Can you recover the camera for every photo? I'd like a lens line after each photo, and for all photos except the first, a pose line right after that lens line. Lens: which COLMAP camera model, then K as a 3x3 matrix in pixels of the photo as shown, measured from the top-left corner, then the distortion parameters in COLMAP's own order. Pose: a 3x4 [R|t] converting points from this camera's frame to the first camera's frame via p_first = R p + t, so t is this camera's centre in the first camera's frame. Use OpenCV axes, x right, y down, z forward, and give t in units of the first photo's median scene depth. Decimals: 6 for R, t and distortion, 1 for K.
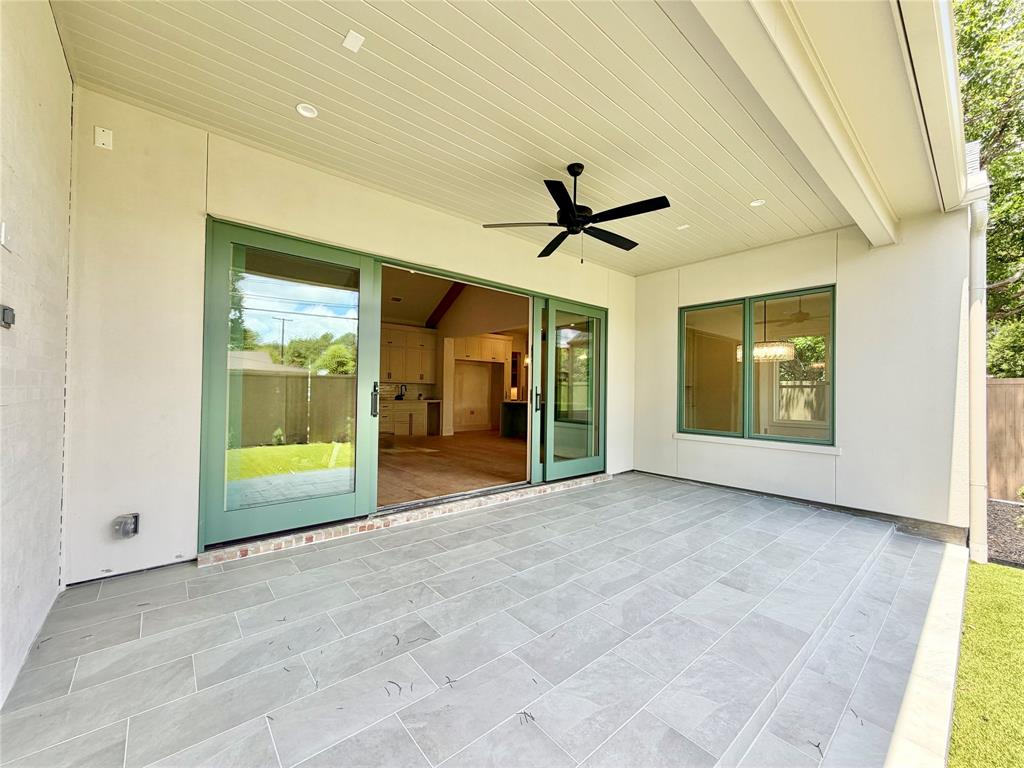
lens RADIAL K [[410.7, 0, 511.5], [0, 410.7, 387.0], [0, 0, 1]] dist [0.002153, 0.000089]
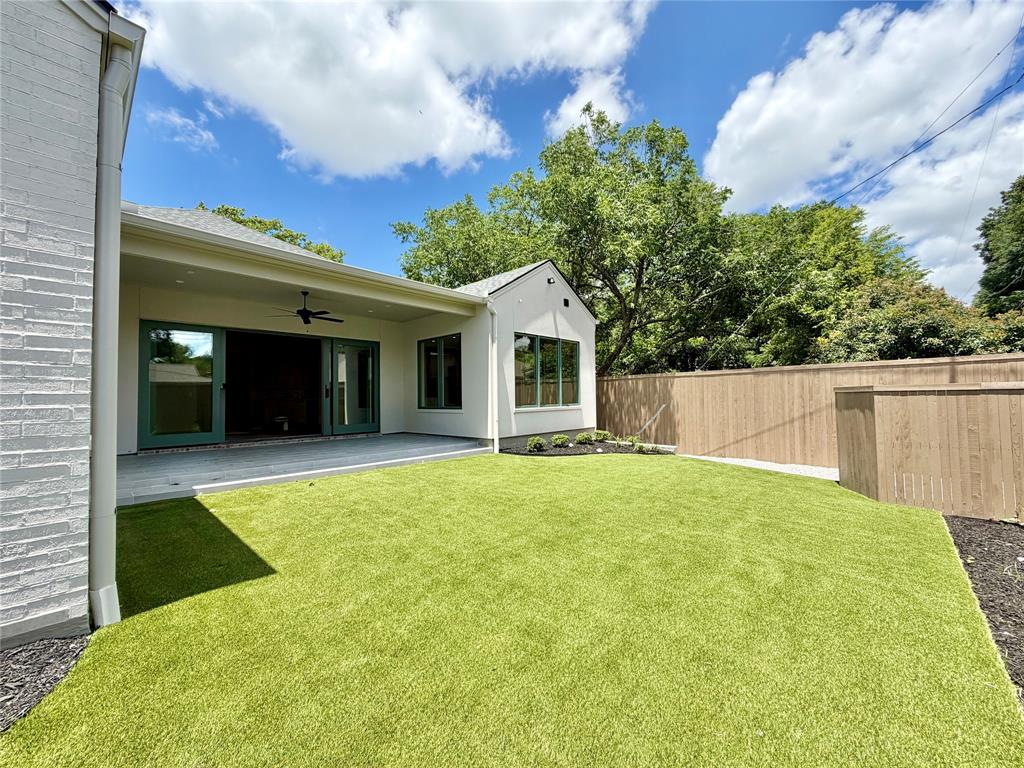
lens RADIAL K [[410.7, 0, 514.1], [0, 410.7, 385.4], [0, 0, 1]] dist [0.002153, 0.000089]
pose [[0.993827, -0.025944, 0.107866, 0.717716], [0.027846, 0.999481, -0.016169, 0.055473], [-0.107391, 0.019073, 0.994034, -0.994795]]
